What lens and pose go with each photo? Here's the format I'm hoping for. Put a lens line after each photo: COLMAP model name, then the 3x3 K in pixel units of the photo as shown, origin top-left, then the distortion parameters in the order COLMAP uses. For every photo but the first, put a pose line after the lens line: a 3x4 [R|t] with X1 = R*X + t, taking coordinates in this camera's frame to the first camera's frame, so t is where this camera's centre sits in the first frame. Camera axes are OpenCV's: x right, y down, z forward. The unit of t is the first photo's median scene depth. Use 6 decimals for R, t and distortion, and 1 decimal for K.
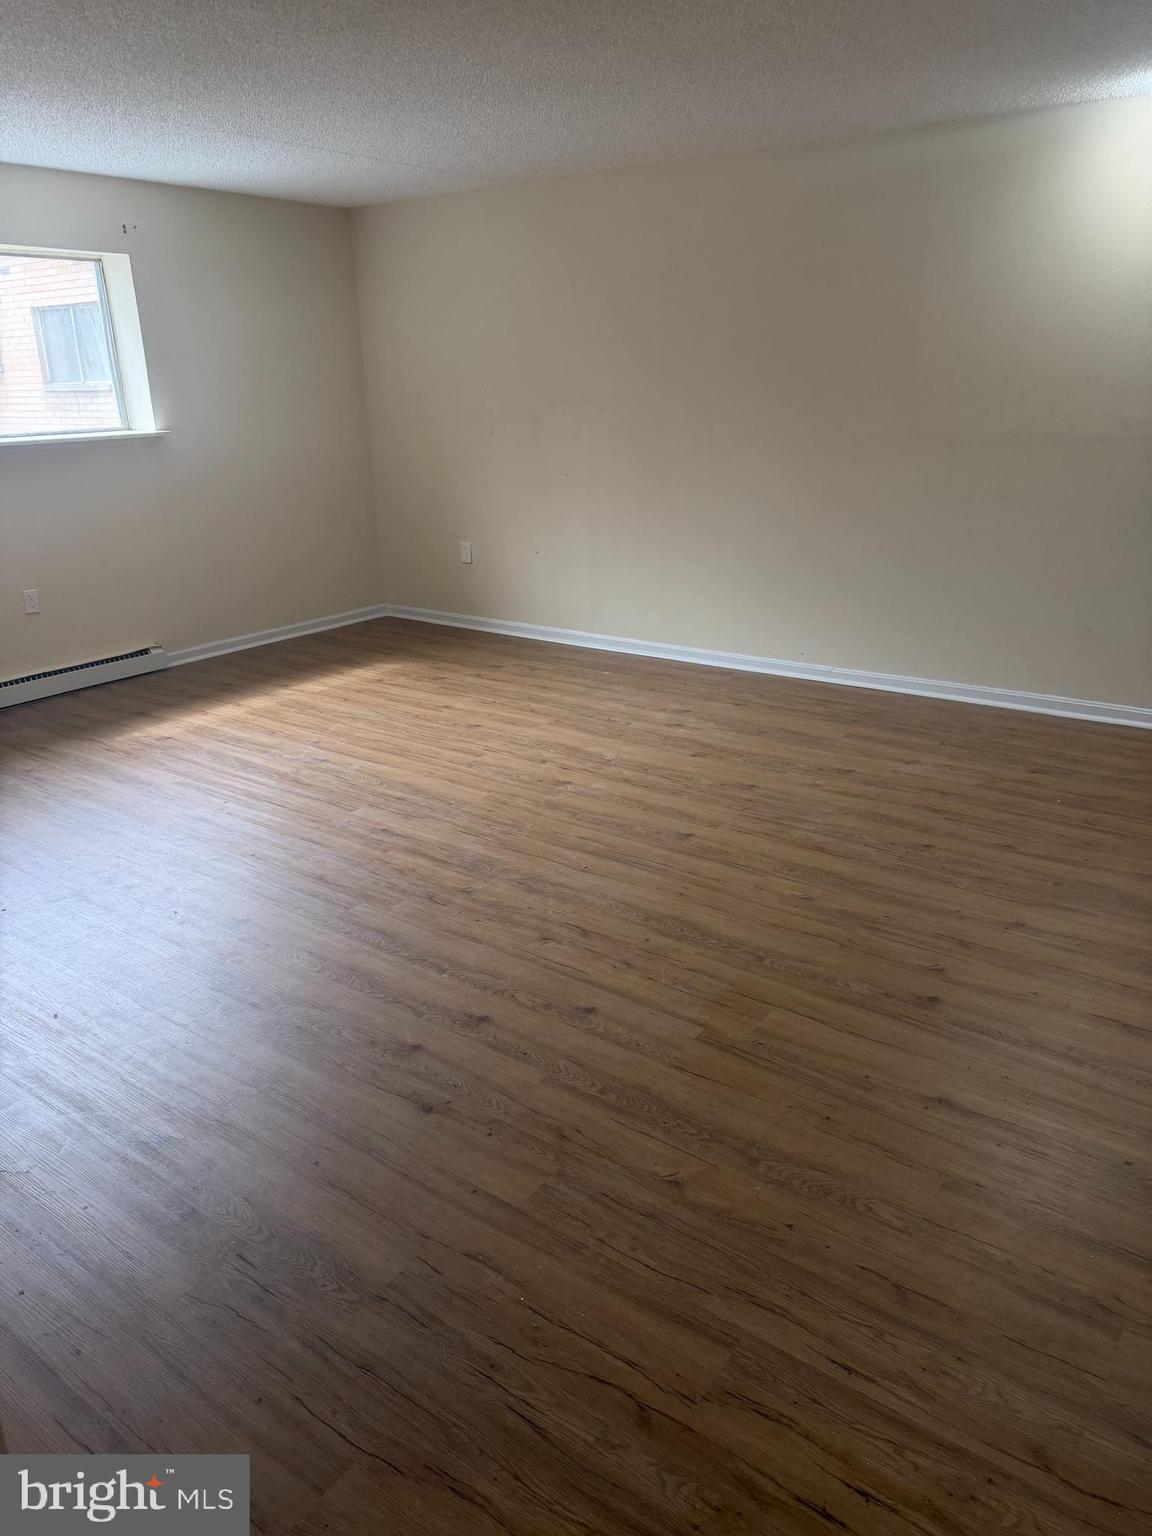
lens RADIAL K [[1085.6, 0, 575.1], [0, 1085.6, 761.2], [0, 0, 1]] dist [0.007284, -0.016713]
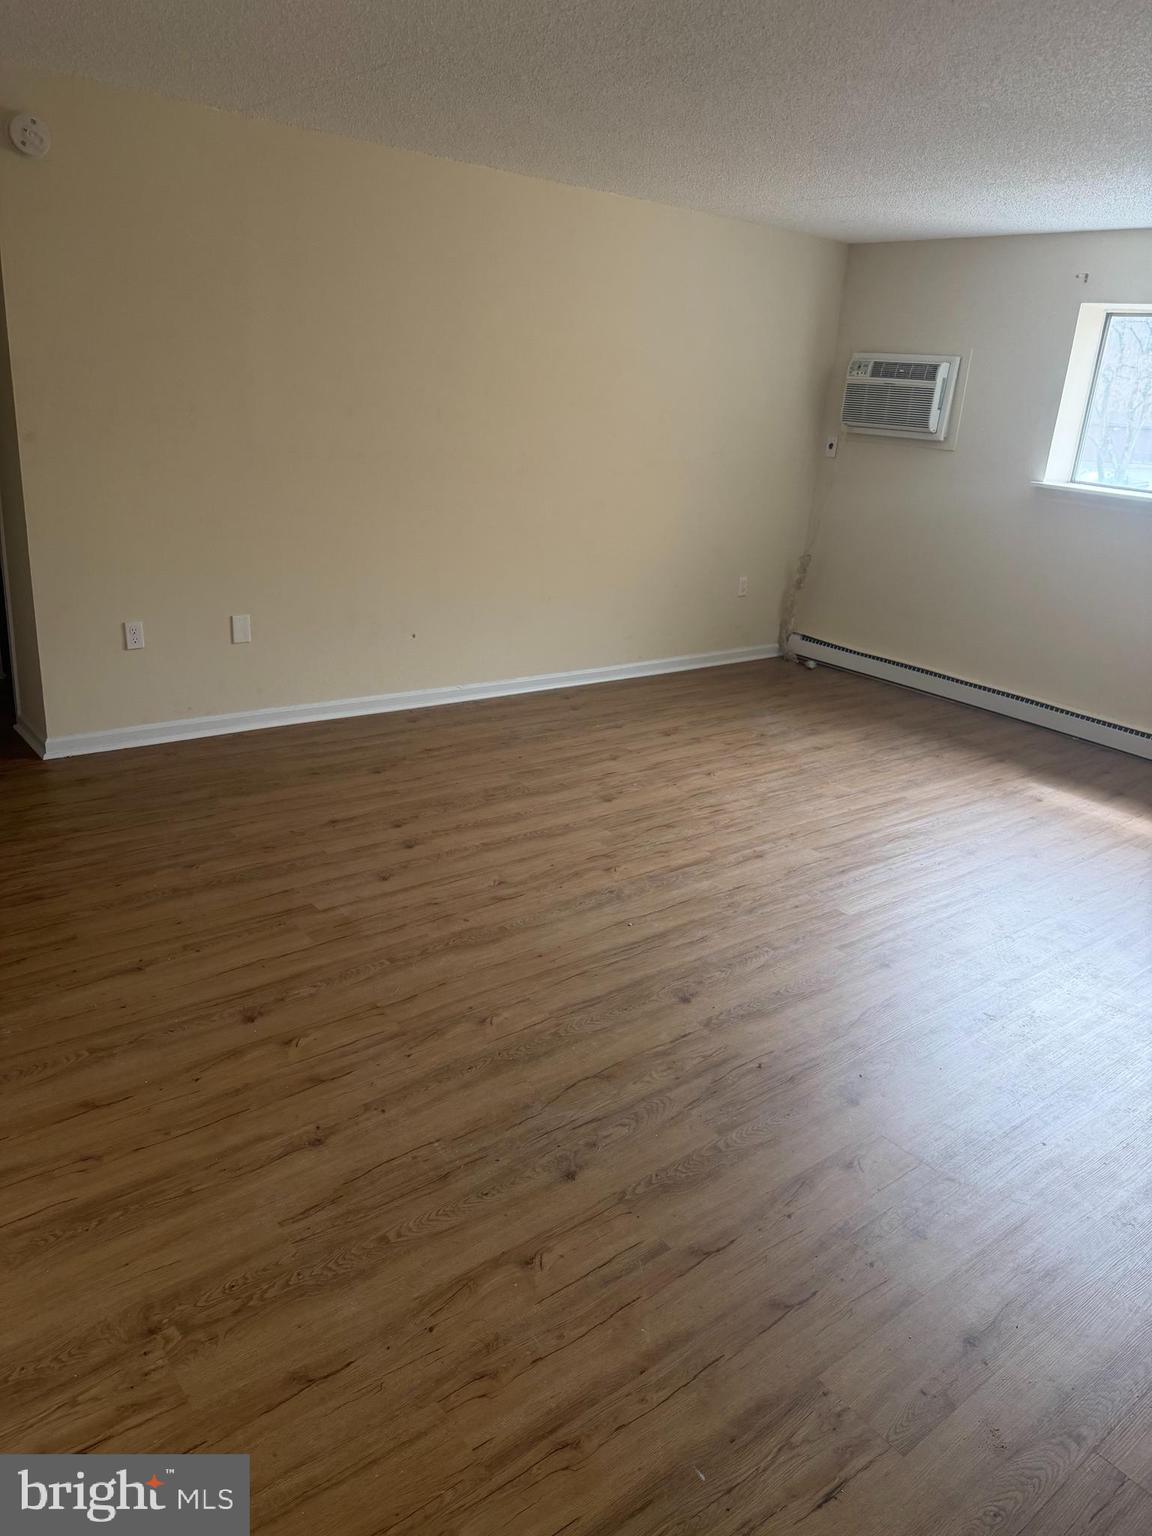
lens RADIAL K [[1085.6, 0, 574.4], [0, 1085.6, 774.3], [0, 0, 1]] dist [0.007284, -0.016713]
pose [[-0.256687, 0.342580, -0.903743, 0.963148], [-0.401304, 0.812879, 0.422118, -0.453587], [0.879242, 0.471027, -0.071177, 1.091323]]
